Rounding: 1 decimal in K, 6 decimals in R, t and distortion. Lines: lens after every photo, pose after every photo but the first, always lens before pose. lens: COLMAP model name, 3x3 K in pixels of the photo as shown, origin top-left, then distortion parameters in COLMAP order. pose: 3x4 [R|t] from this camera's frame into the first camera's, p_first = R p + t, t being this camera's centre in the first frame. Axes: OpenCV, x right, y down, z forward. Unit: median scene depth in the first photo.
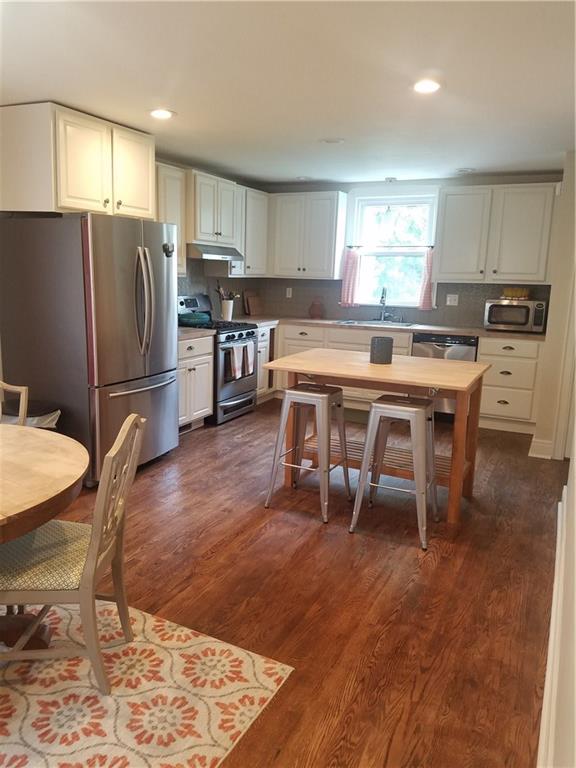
lens RADIAL K [[584.3, 0, 271.9], [0, 584.3, 386.5], [0, 0, 1]] dist [0.078384, -0.046383]
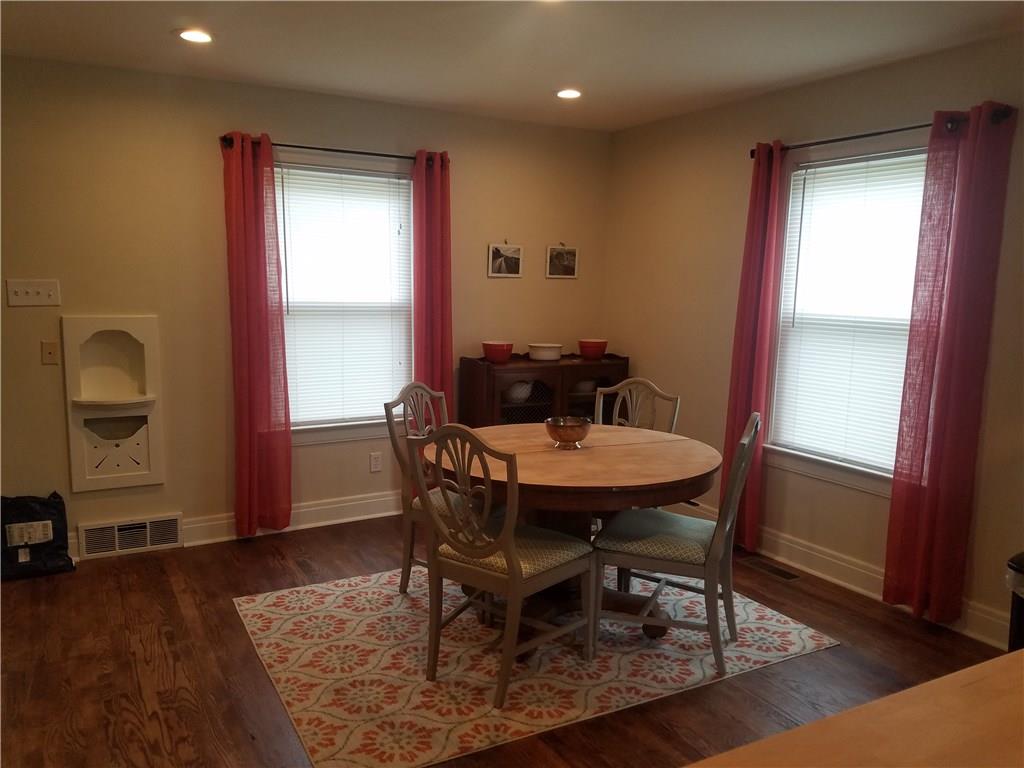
lens RADIAL K [[779.1, 0, 511.3], [0, 779.1, 385.3], [0, 0, 1]] dist [0.078384, -0.046383]
pose [[-0.535892, 0.079288, -0.840555, 0.253726], [-0.197055, 0.956338, 0.215841, -0.100472], [0.820968, 0.281303, -0.496870, 0.549063]]
